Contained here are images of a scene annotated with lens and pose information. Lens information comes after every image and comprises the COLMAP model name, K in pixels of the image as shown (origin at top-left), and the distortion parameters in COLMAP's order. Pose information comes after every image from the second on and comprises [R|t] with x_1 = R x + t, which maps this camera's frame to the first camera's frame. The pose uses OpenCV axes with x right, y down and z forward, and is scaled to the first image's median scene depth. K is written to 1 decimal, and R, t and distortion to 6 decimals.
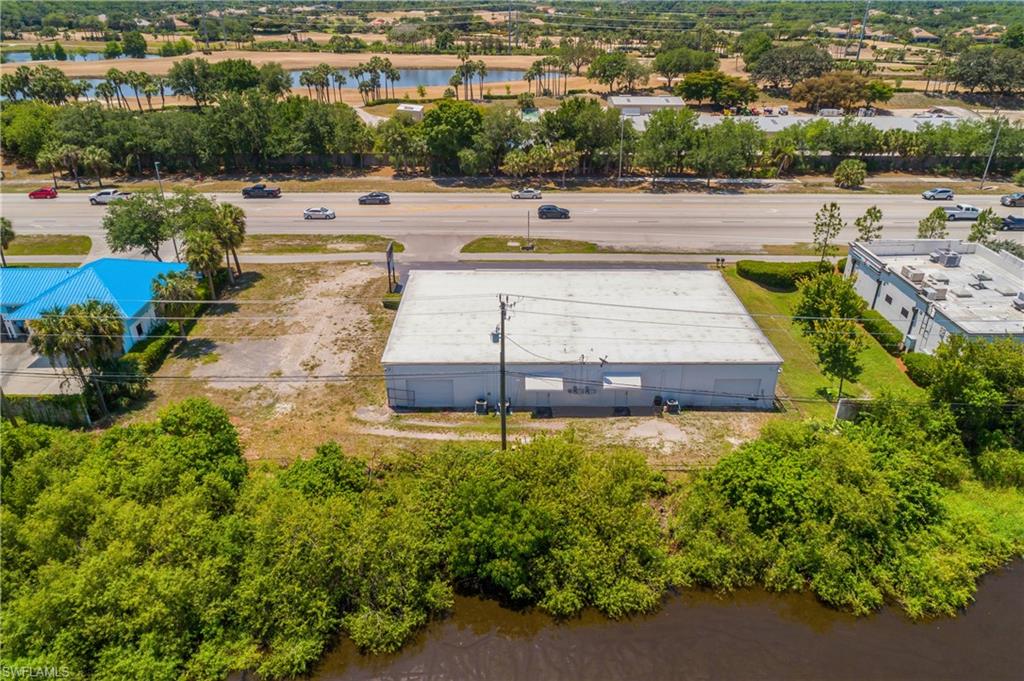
lens RADIAL K [[681.8, 0, 512.0], [0, 681.8, 340.5], [0, 0, 1]] dist [-0.003747, 0.000993]
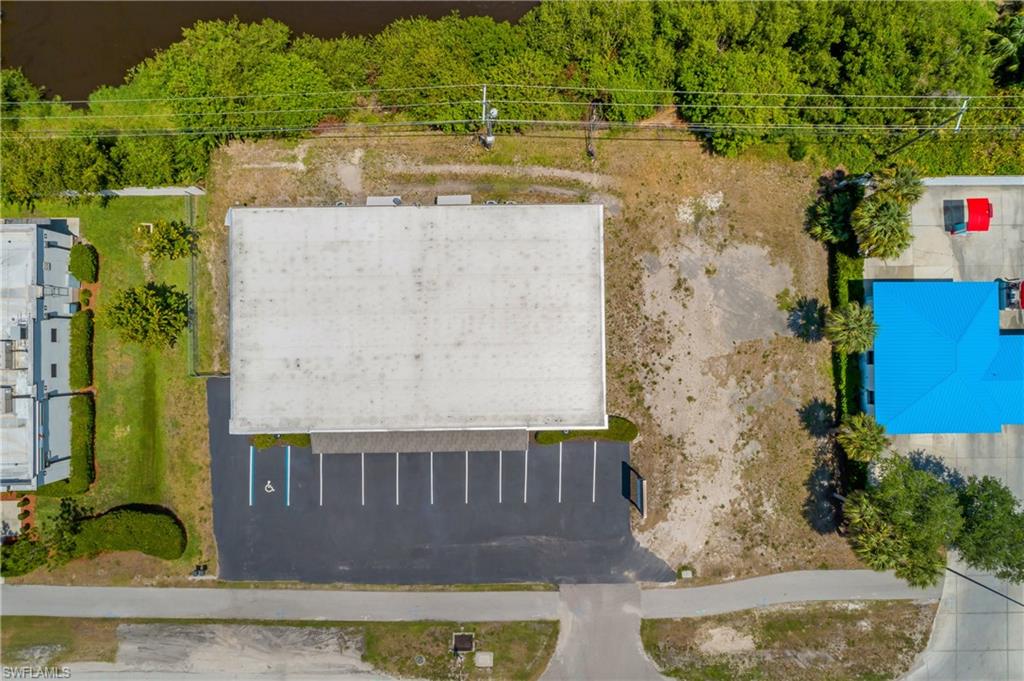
lens RADIAL K [[687.3, 0, 512.0], [0, 687.3, 340.5], [0, 0, 1]] dist [-0.007154, 0.000416]
pose [[-0.999892, 0.006687, -0.013114, -0.025743], [-0.014720, -0.456170, 0.889771, -0.818067], [-0.000032, 0.889868, 0.456219, 0.546423]]
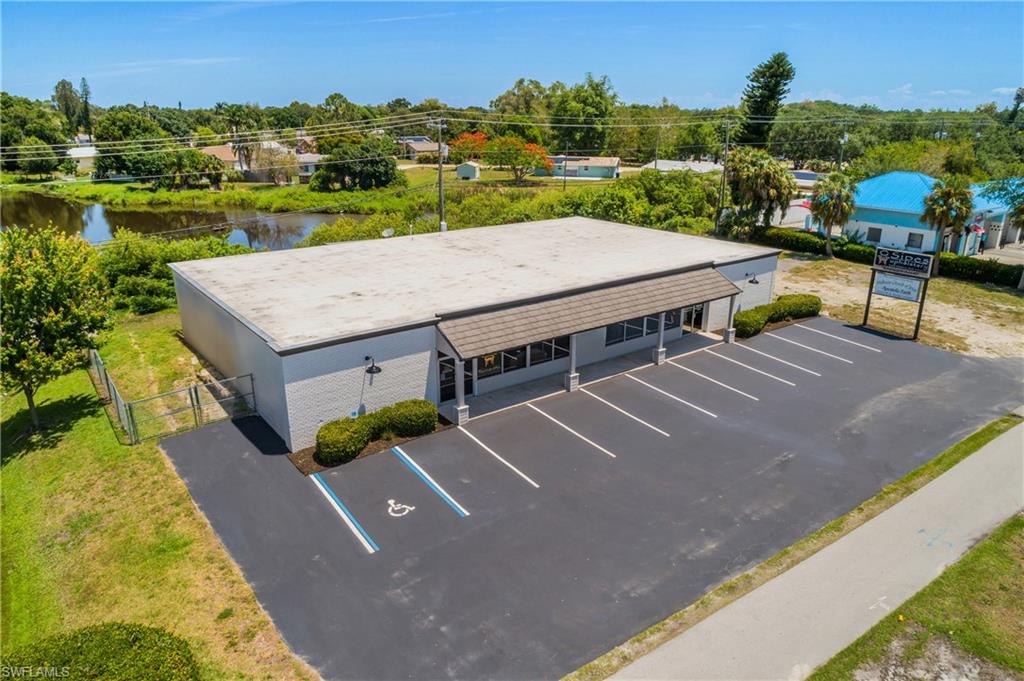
lens RADIAL K [[687.3, 0, 512.0], [0, 687.3, 340.5], [0, 0, 1]] dist [-0.007154, 0.000416]
pose [[-0.802552, 0.183551, -0.567643, 0.421847], [-0.281028, 0.722995, 0.631111, -0.376599], [0.526245, 0.666023, -0.528658, 1.295171]]
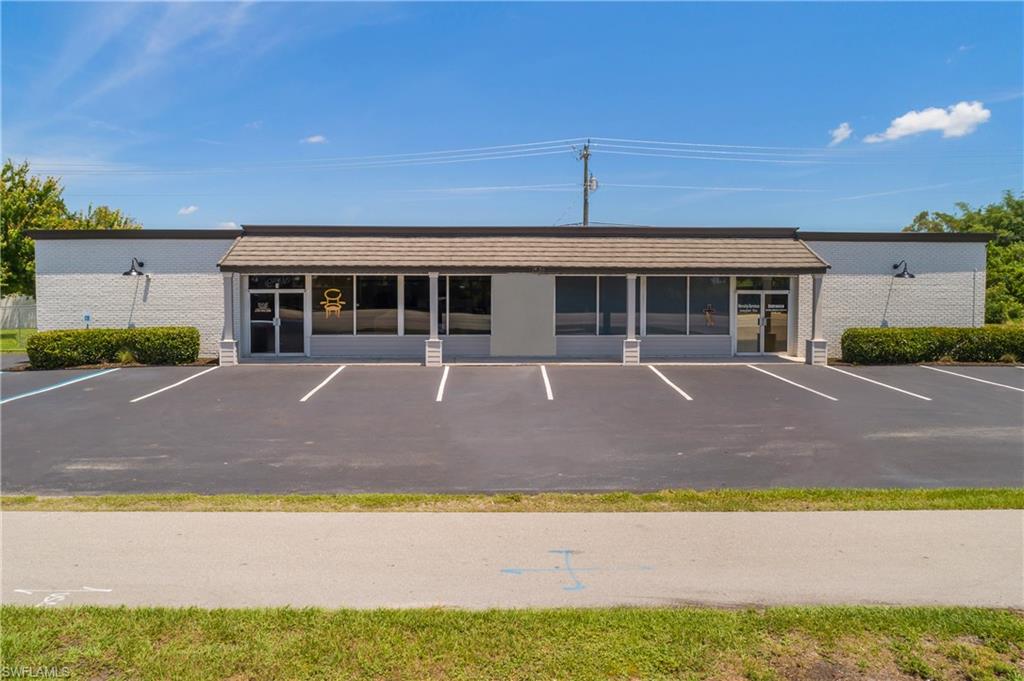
lens RADIAL K [[685.5, 0, 512.0], [0, 685.5, 340.5], [0, 0, 1]] dist [0.017314, 0.000164]
pose [[-0.999437, -0.001298, -0.033531, 0.096545], [-0.018699, 0.851286, 0.524369, -0.235103], [0.027864, 0.524701, -0.850831, 1.347317]]
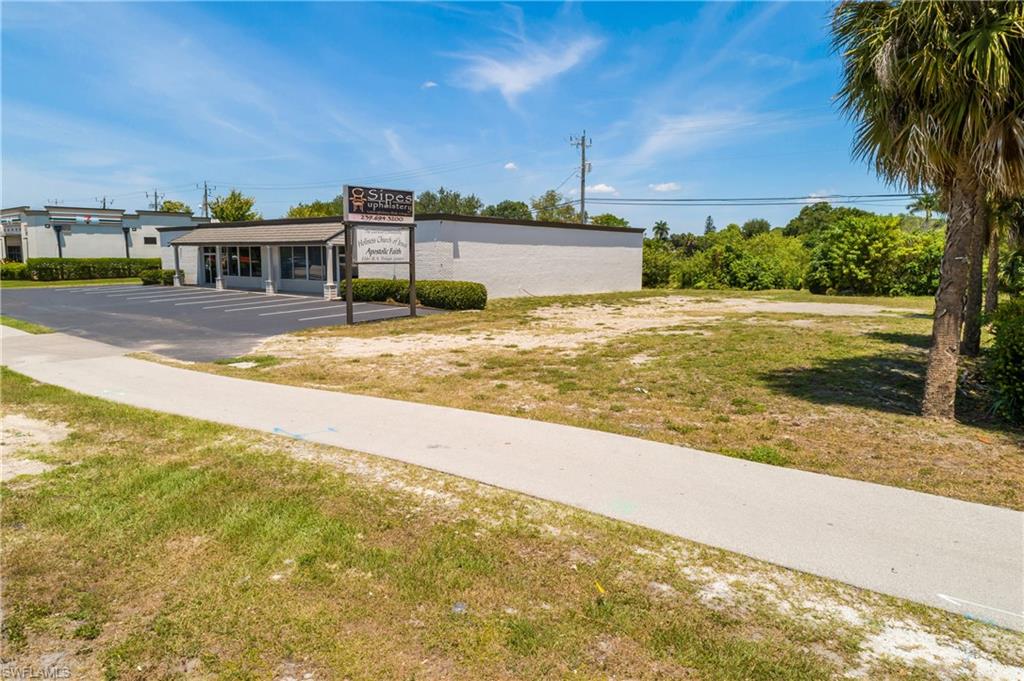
lens RADIAL K [[687.3, 0, 512.0], [0, 687.3, 340.5], [0, 0, 1]] dist [-0.007154, 0.000416]
pose [[-0.750073, -0.090612, 0.655118, -0.509466], [0.298660, 0.837404, 0.457773, -0.234503], [-0.590079, 0.539021, -0.601052, 1.337493]]
